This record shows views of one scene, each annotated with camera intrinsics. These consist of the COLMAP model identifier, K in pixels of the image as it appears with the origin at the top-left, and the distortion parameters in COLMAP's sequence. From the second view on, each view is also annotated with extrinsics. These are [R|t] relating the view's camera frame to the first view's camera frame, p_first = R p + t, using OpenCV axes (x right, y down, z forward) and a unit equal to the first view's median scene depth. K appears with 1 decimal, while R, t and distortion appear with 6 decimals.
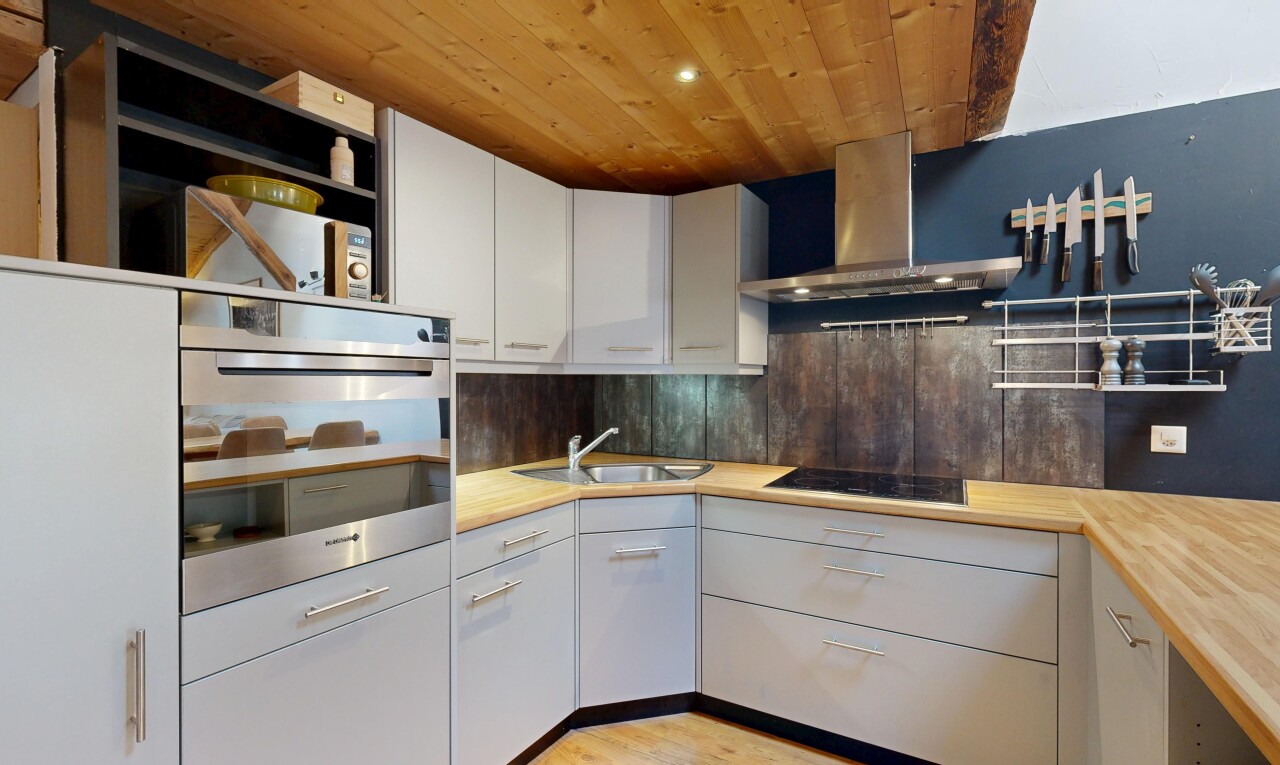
lens RADIAL K [[557.6, 0, 639.9], [0, 557.6, 383.9], [0, 0, 1]] dist [0.002222, -0.000176]
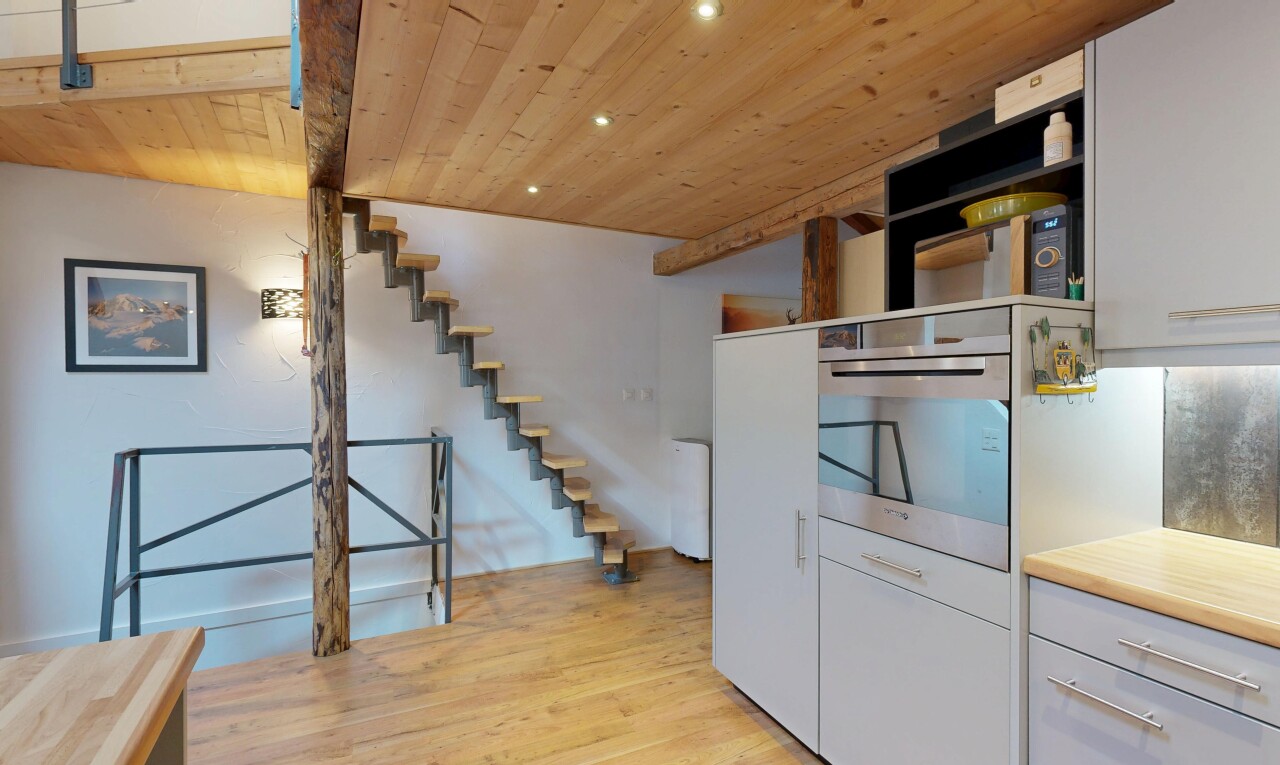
lens RADIAL K [[557.6, 0, 635.8], [0, 557.6, 383.7], [0, 0, 1]] dist [0.002222, -0.000176]
pose [[-0.537663, 0.000124, -0.843160, 1.380474], [-0.006009, 0.999974, 0.003978, 0.001722], [0.843139, 0.007205, -0.537648, 2.090250]]
